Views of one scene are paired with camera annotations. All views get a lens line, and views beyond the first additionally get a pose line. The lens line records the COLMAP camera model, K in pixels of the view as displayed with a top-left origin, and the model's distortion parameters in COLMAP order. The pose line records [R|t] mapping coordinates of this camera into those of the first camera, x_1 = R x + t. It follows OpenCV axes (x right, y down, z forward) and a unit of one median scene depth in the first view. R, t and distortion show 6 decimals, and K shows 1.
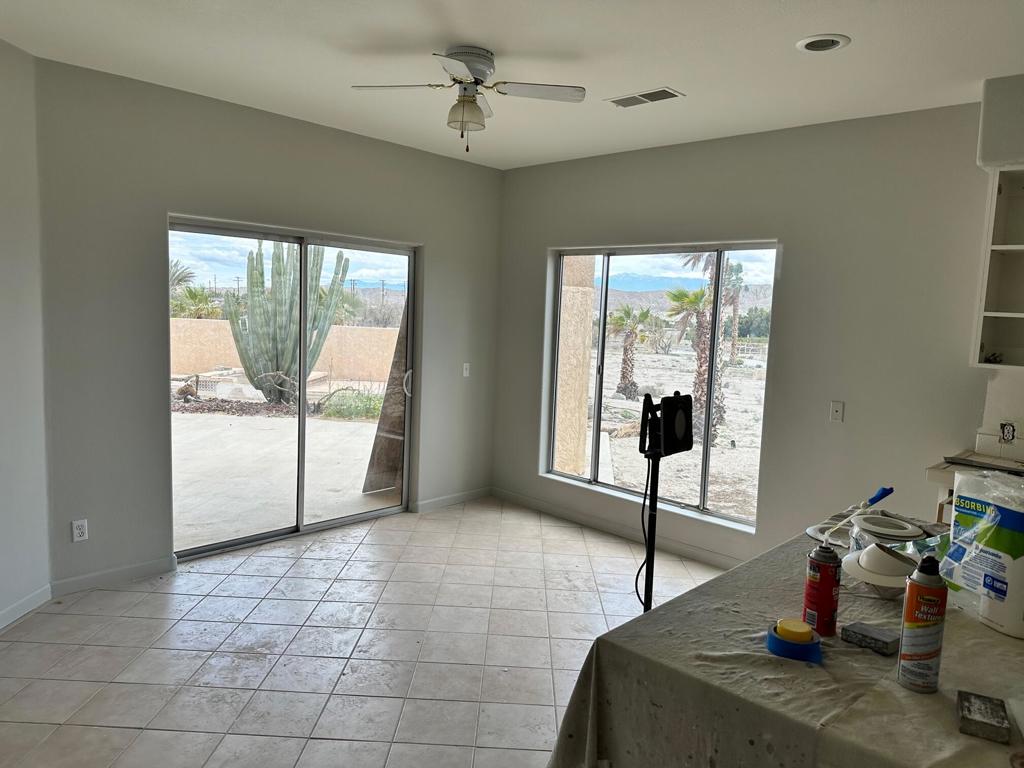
lens RADIAL K [[719.7, 0, 506.4], [0, 719.7, 380.1], [0, 0, 1]] dist [0.014403, -0.028281]
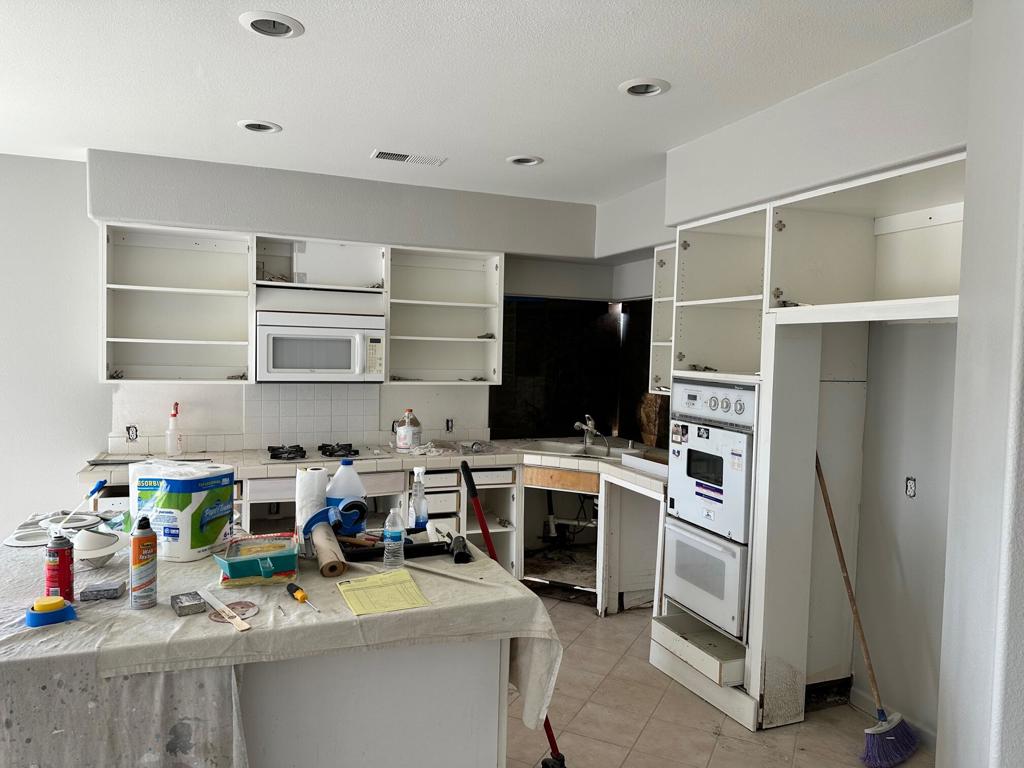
lens RADIAL K [[719.7, 0, 504.7], [0, 719.7, 381.0], [0, 0, 1]] dist [0.014403, -0.028281]
pose [[0.421499, -0.073865, 0.903815, -0.371867], [0.086347, 0.995418, 0.041083, -0.031172], [-0.902708, 0.060725, 0.425946, -0.293376]]
